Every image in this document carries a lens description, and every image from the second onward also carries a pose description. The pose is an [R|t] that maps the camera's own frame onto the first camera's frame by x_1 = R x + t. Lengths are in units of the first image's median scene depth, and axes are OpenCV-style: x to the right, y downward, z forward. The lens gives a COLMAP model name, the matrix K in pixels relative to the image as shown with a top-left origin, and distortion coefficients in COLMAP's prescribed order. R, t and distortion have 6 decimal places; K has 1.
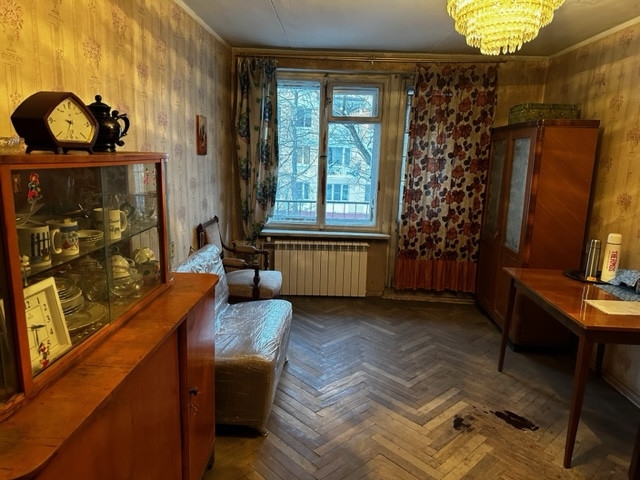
lens RADIAL K [[450.8, 0, 320.0], [0, 450.8, 240.0], [0, 0, 1]] dist [0.079344, -0.150251]
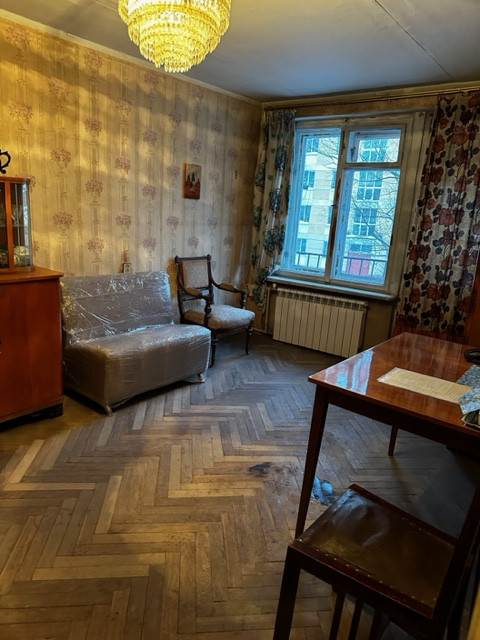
lens RADIAL K [[450.8, 0, 240.0], [0, 450.8, 320.0], [0, 0, 1]] dist [0.079344, -0.150251]
pose [[0.795118, 0.157292, -0.585702, 0.467589], [-0.148817, 0.986856, 0.062998, 0.024108], [0.587913, 0.037072, 0.808074, 0.113566]]
